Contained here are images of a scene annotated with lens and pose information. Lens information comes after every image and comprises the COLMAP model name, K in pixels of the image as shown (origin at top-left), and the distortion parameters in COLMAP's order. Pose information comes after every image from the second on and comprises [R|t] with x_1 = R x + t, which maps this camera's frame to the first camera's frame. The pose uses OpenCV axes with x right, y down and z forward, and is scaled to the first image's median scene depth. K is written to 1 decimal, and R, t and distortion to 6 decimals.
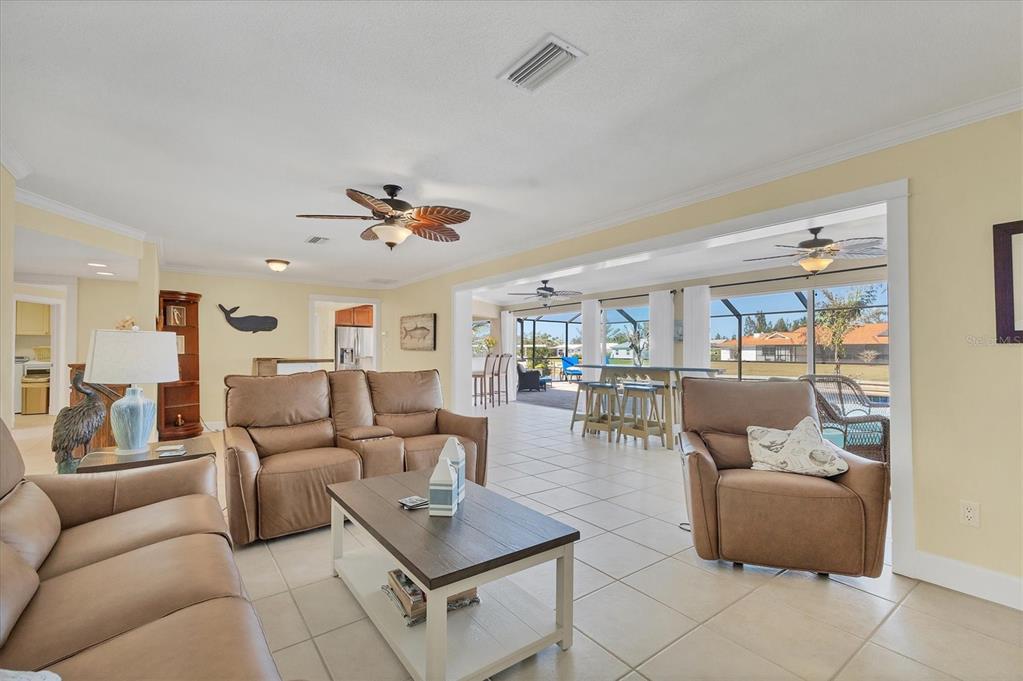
lens RADIAL K [[457.1, 0, 511.5], [0, 457.1, 340.5], [0, 0, 1]] dist [-0.000755, -0.000127]
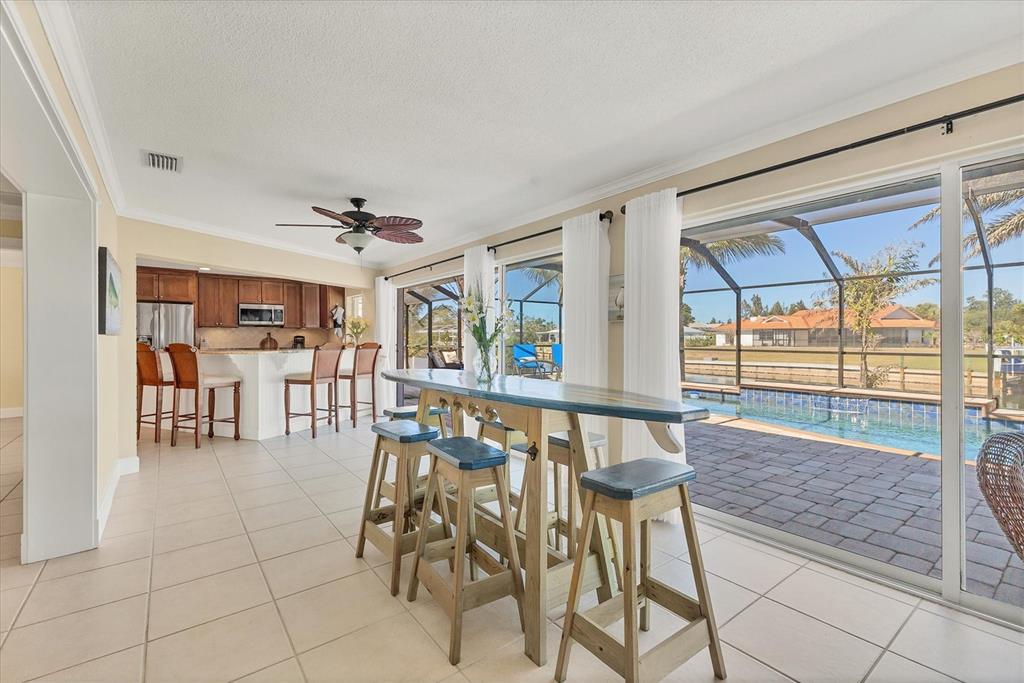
lens RADIAL K [[457.6, 0, 512.0], [0, 457.6, 341.5], [0, 0, 1]] dist [-0.000755, -0.000127]
pose [[0.999951, -0.004147, 0.009032, 0.078937], [0.003830, 0.999385, 0.034863, 0.002454], [-0.009171, -0.034827, 0.999351, 0.163523]]
